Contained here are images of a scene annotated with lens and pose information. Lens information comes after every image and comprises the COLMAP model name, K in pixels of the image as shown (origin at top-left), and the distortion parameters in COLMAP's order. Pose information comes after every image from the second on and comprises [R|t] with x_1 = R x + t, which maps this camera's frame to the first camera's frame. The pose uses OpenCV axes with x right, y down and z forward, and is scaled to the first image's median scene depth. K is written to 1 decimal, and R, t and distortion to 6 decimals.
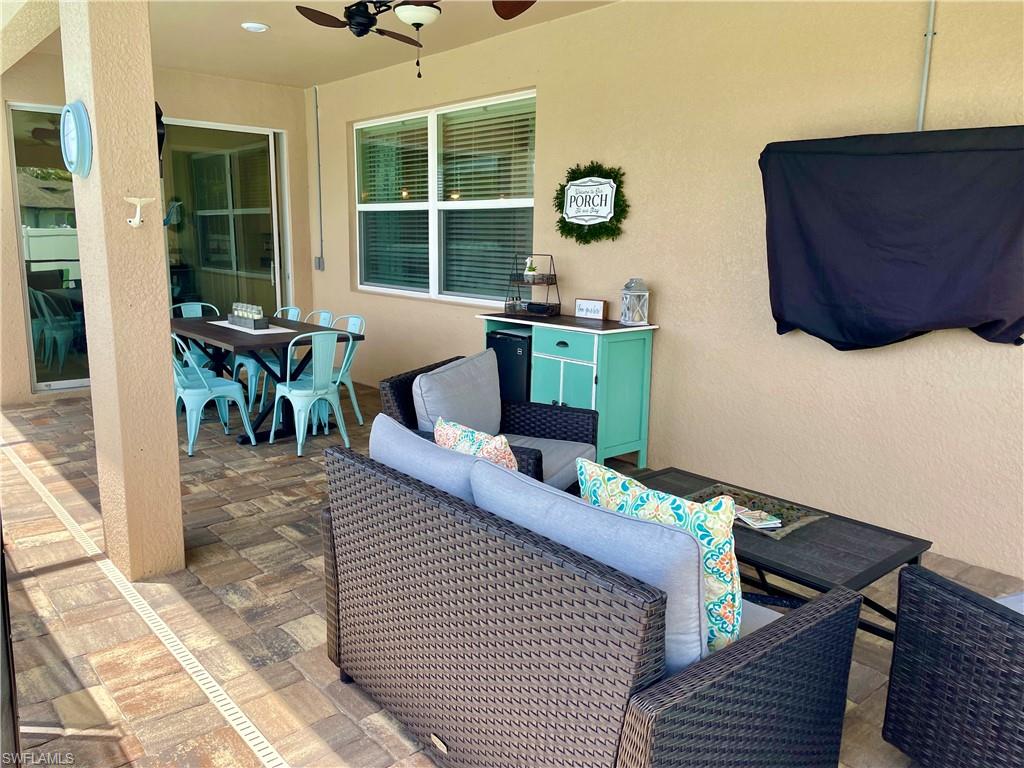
lens RADIAL K [[771.8, 0, 512.7], [0, 771.8, 382.5], [0, 0, 1]] dist [0.093372, -0.120739]
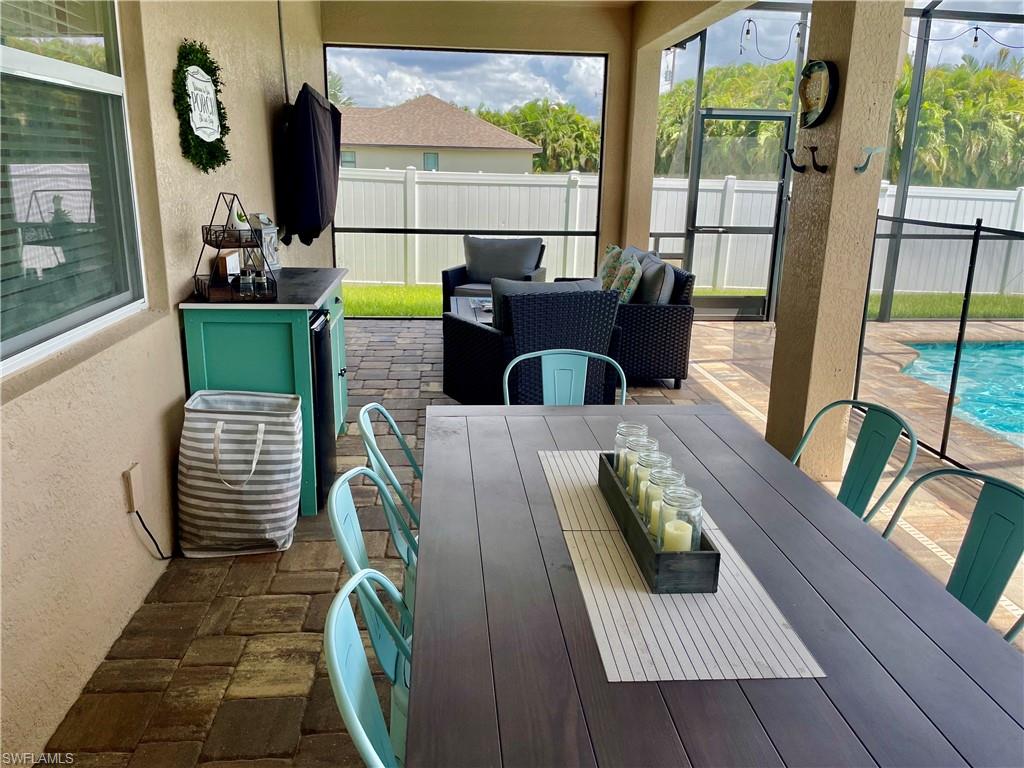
lens RADIAL K [[771.8, 0, 514.4], [0, 771.8, 383.5], [0, 0, 1]] dist [0.093372, -0.120739]
pose [[-0.813456, -0.185888, 0.551121, -0.970381], [0.075901, 0.905523, 0.417454, -0.522436], [-0.576652, 0.381411, -0.722494, 2.670551]]
